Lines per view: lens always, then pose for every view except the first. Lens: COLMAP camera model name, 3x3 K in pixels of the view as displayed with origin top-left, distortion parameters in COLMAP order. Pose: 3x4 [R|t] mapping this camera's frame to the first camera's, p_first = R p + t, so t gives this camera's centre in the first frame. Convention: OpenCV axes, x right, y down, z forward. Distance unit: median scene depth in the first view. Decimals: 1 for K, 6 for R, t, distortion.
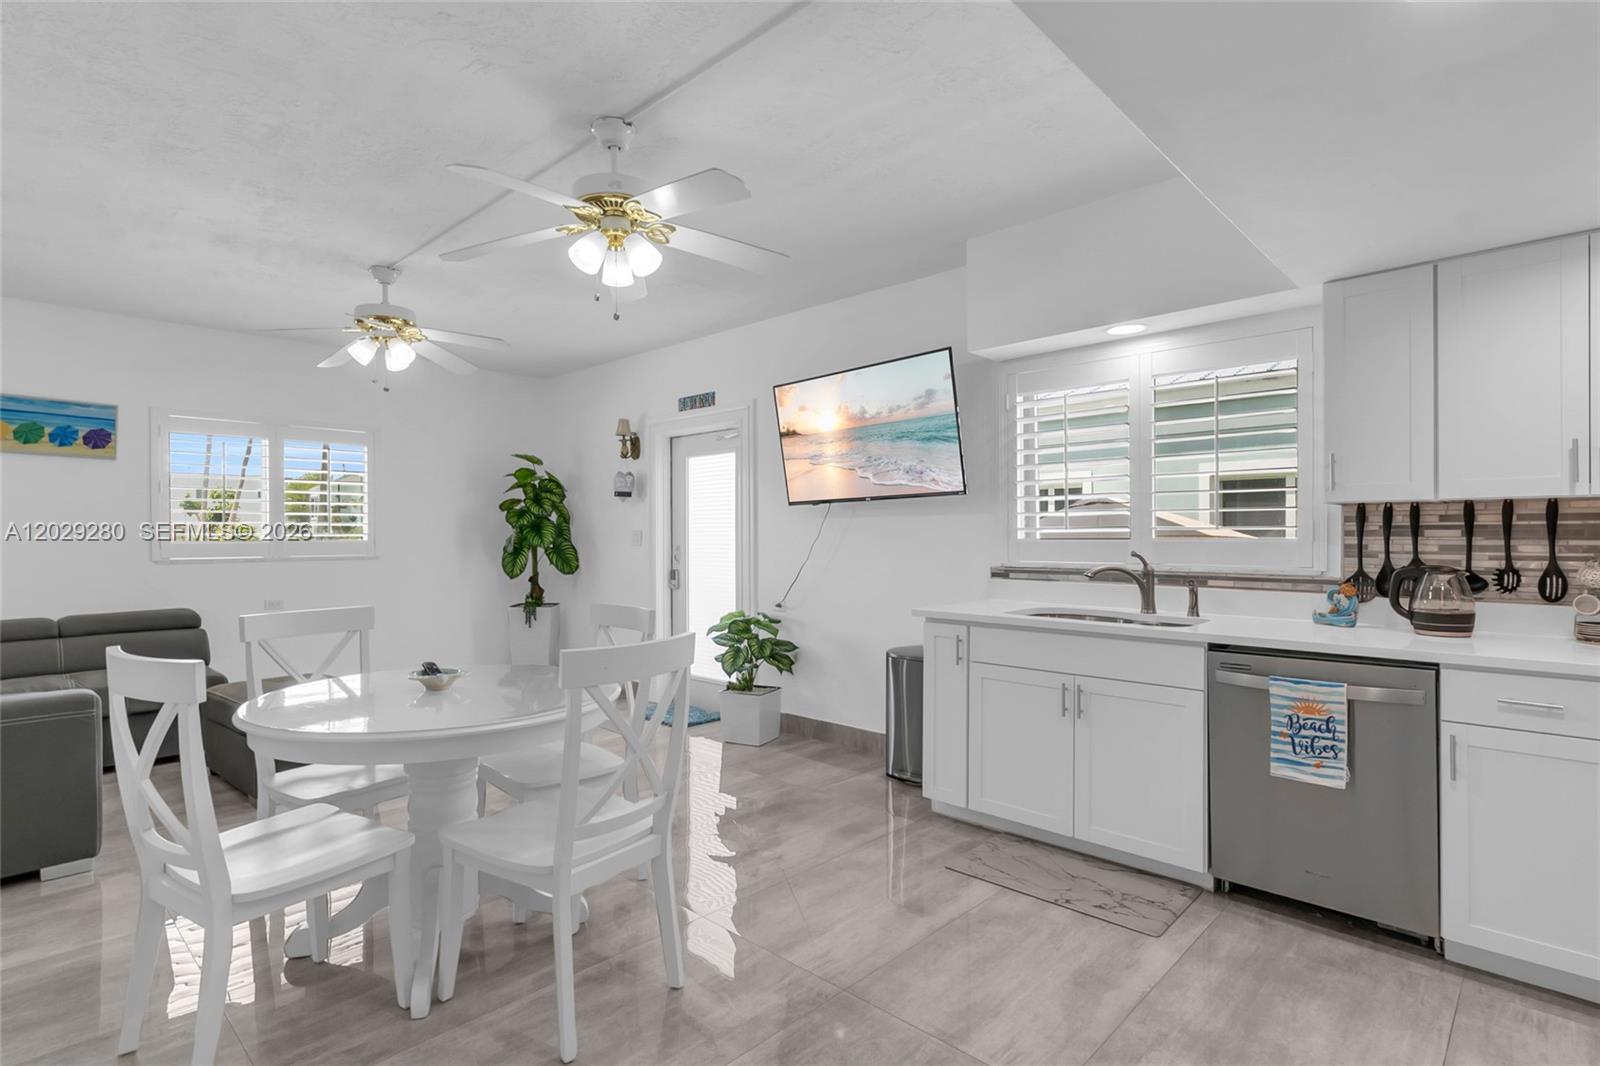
lens RADIAL K [[794.3, 0, 754.9], [0, 794.3, 535.9], [0, 0, 1]] dist [0.000073, 0.000172]
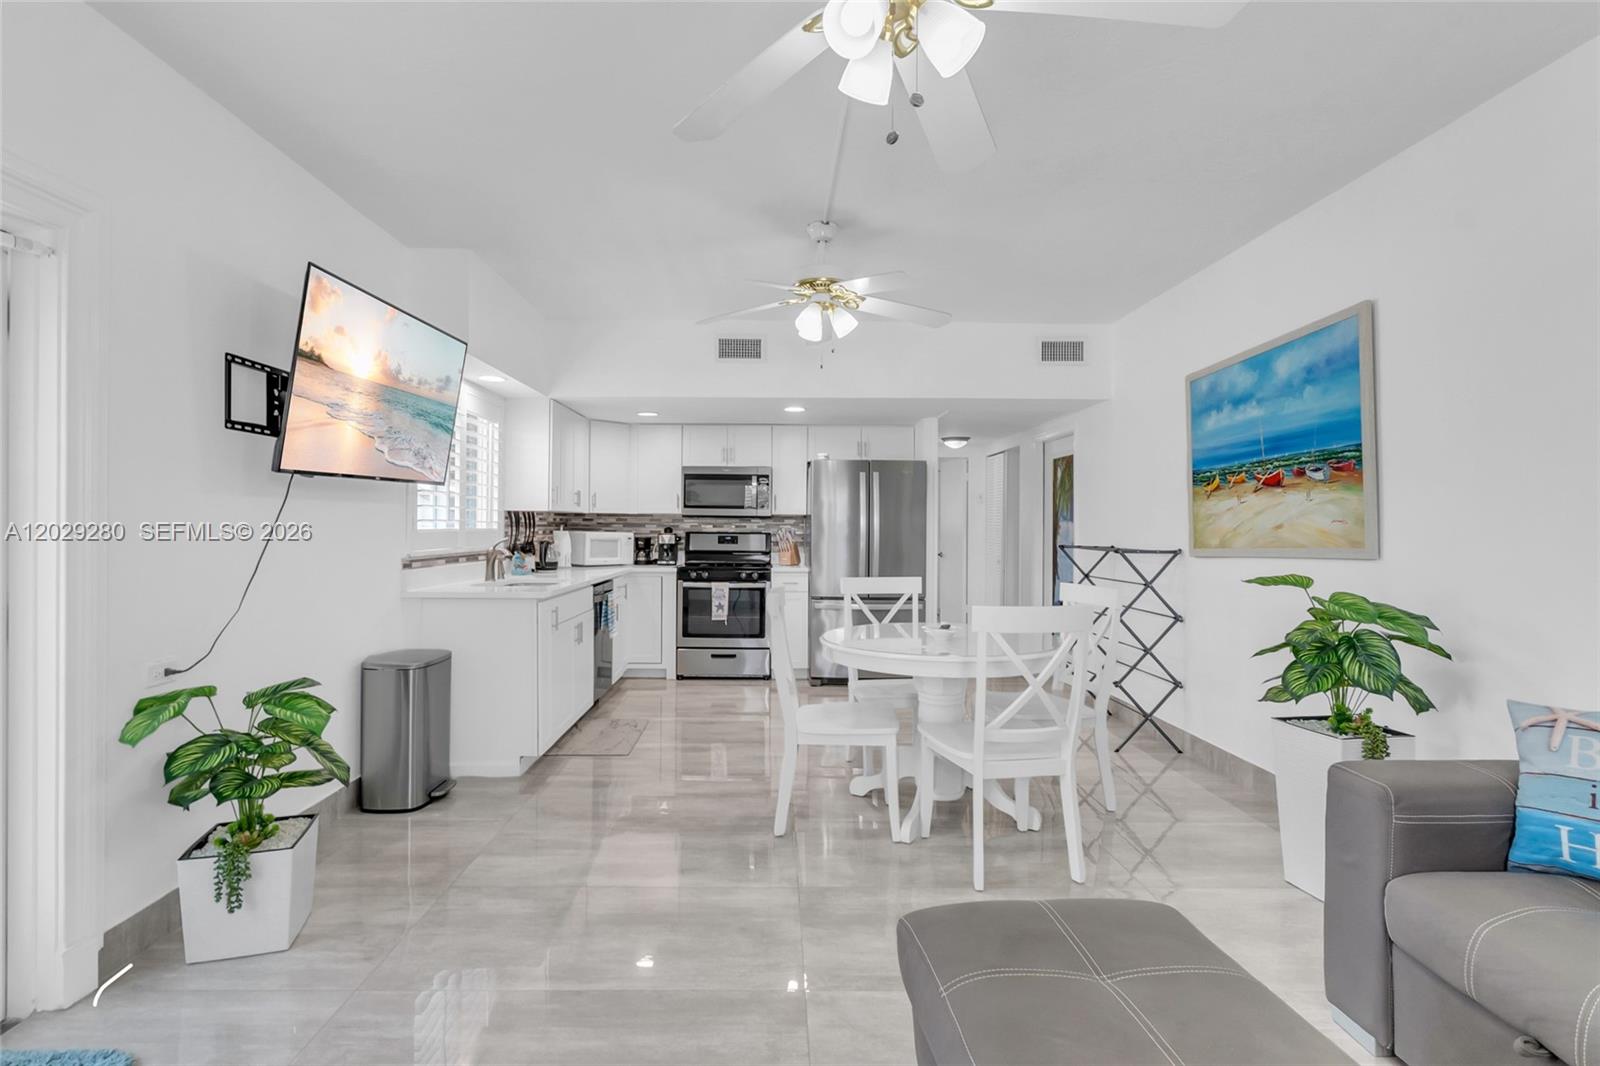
lens RADIAL K [[736.3, 0, 800.0], [0, 736.3, 533.0], [0, 0, 1]] dist [0.000177, 0.000044]
pose [[-0.711299, -0.008270, 0.702840, -1.048065], [-0.004921, 0.999965, 0.006785, 0.000566], [-0.702872, 0.001368, -0.711315, 1.928875]]
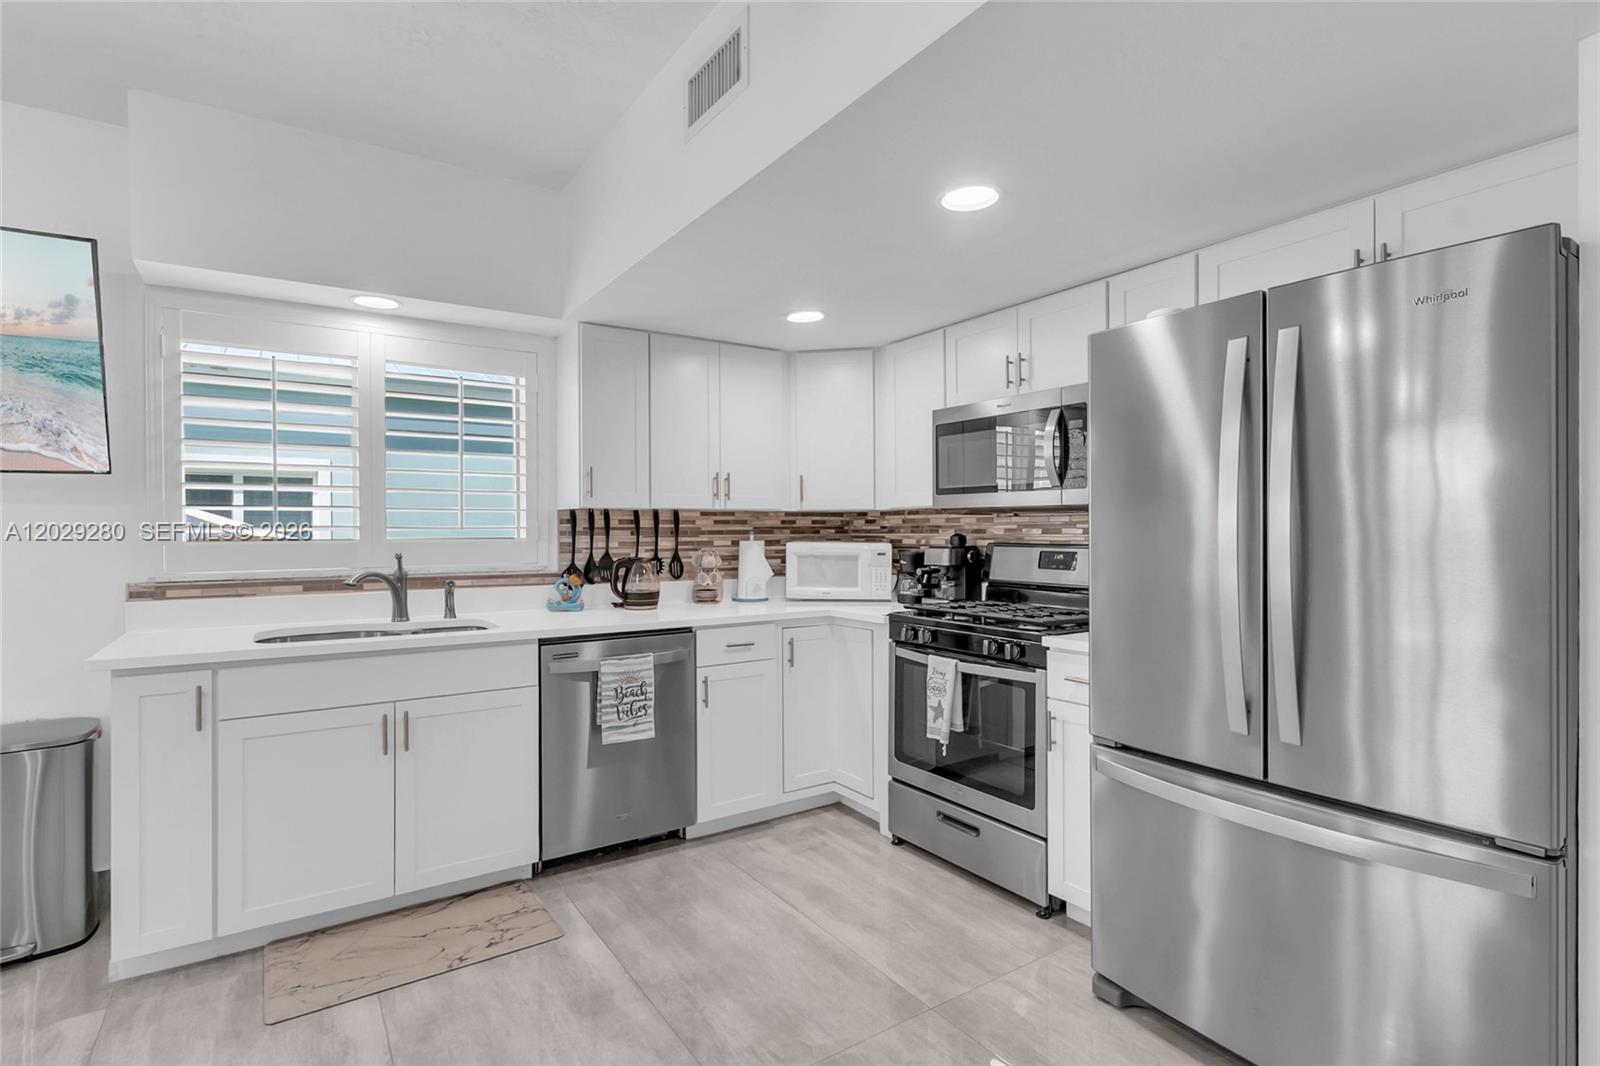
lens RADIAL K [[772.1, 0, 800.0], [0, 772.1, 533.0], [0, 0, 1]] dist [0.002976, -0.000058]
pose [[0.185523, -0.001490, 0.982639, -0.358138], [0.004757, 0.999988, 0.000618, -0.002731], [-0.982628, 0.004559, 0.185528, 0.470964]]
